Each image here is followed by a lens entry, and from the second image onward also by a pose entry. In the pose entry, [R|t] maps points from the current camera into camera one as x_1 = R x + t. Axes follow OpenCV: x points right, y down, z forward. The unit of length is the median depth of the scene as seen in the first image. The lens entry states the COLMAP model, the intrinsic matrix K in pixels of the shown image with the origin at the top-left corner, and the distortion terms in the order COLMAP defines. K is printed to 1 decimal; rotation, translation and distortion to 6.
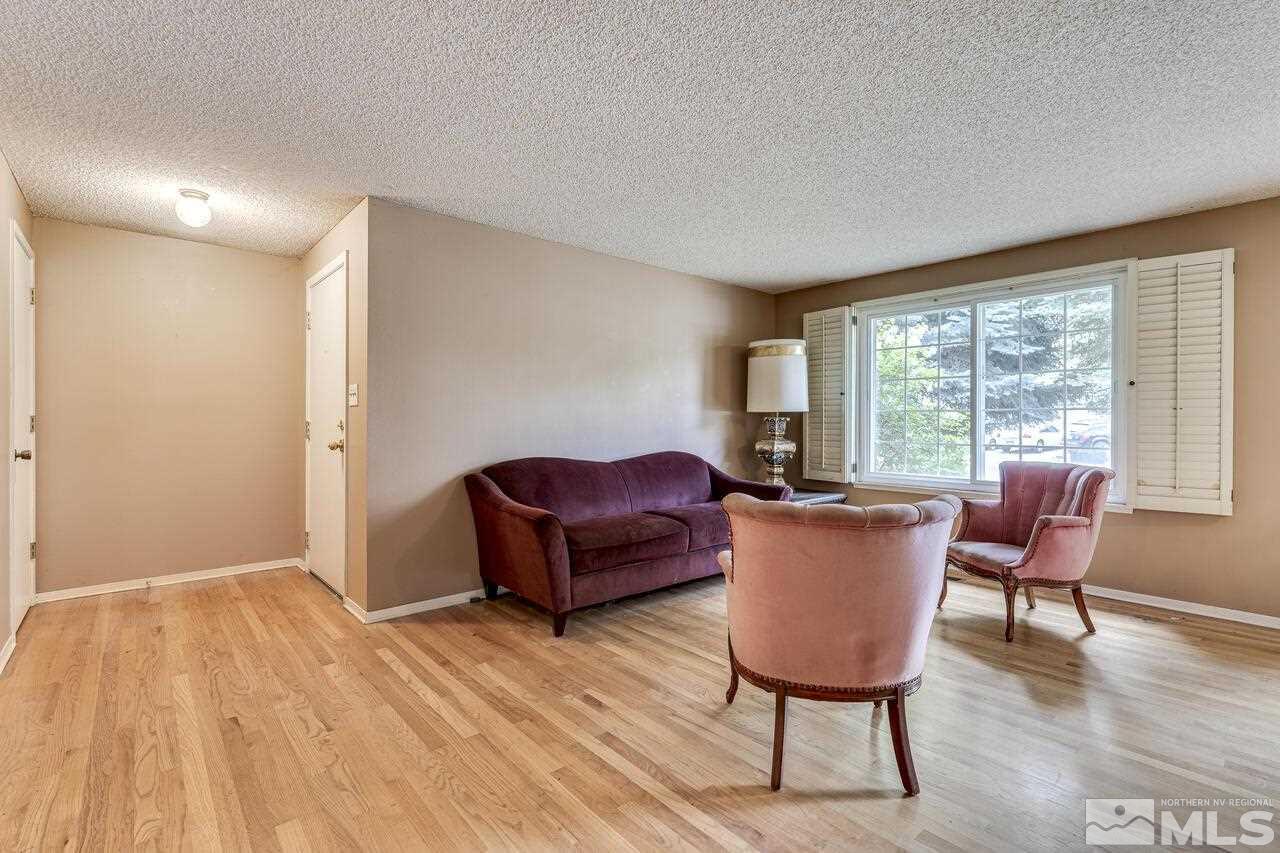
lens RADIAL K [[577.4, 0, 645.5], [0, 577.4, 427.6], [0, 0, 1]] dist [-0.000391, -0.000167]
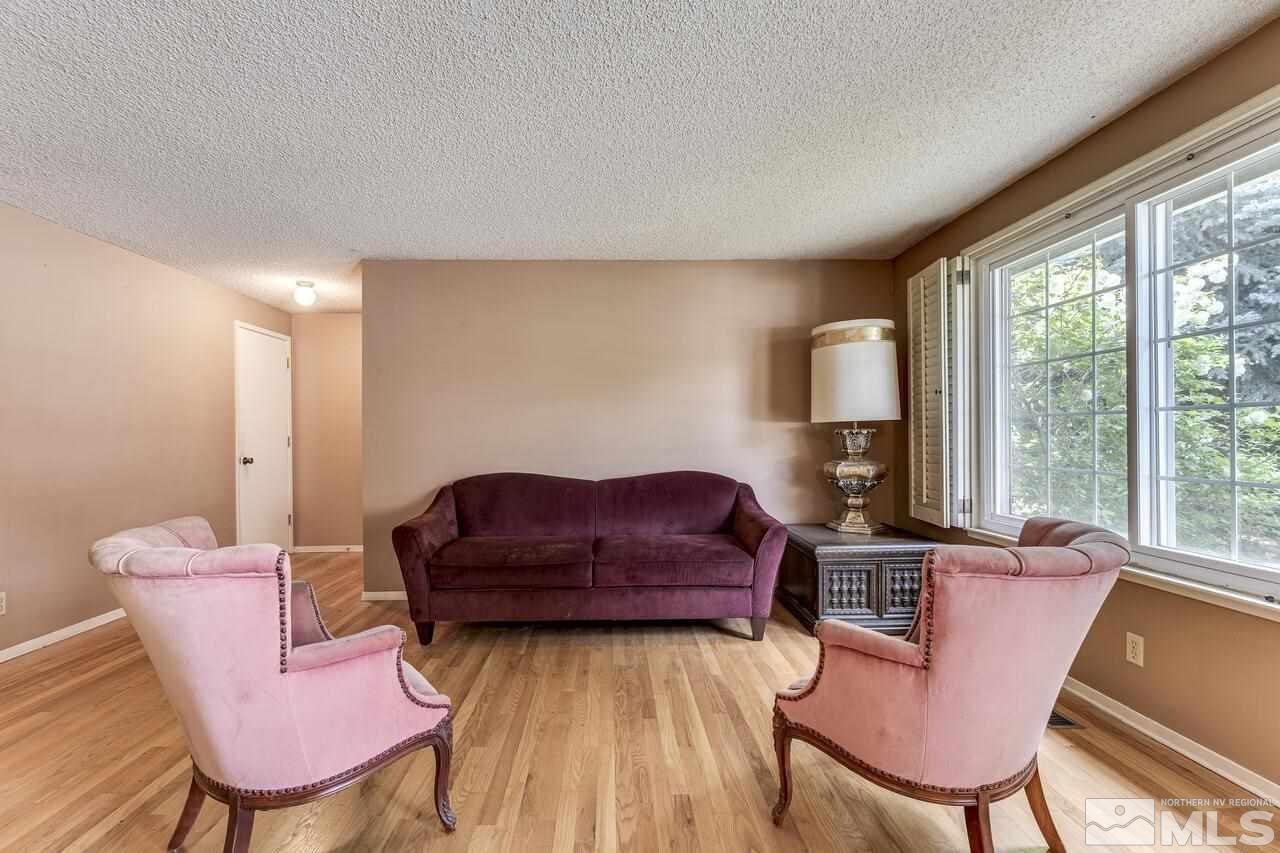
lens RADIAL K [[561.5, 0, 618.1], [0, 561.5, 438.2], [0, 0, 1]] dist [0.000679, 0.000185]
pose [[0.766597, -0.005816, -0.642102, 0.494255], [0.002039, 0.999976, -0.006623, -0.002125], [0.642125, 0.003768, 0.766591, 0.287437]]
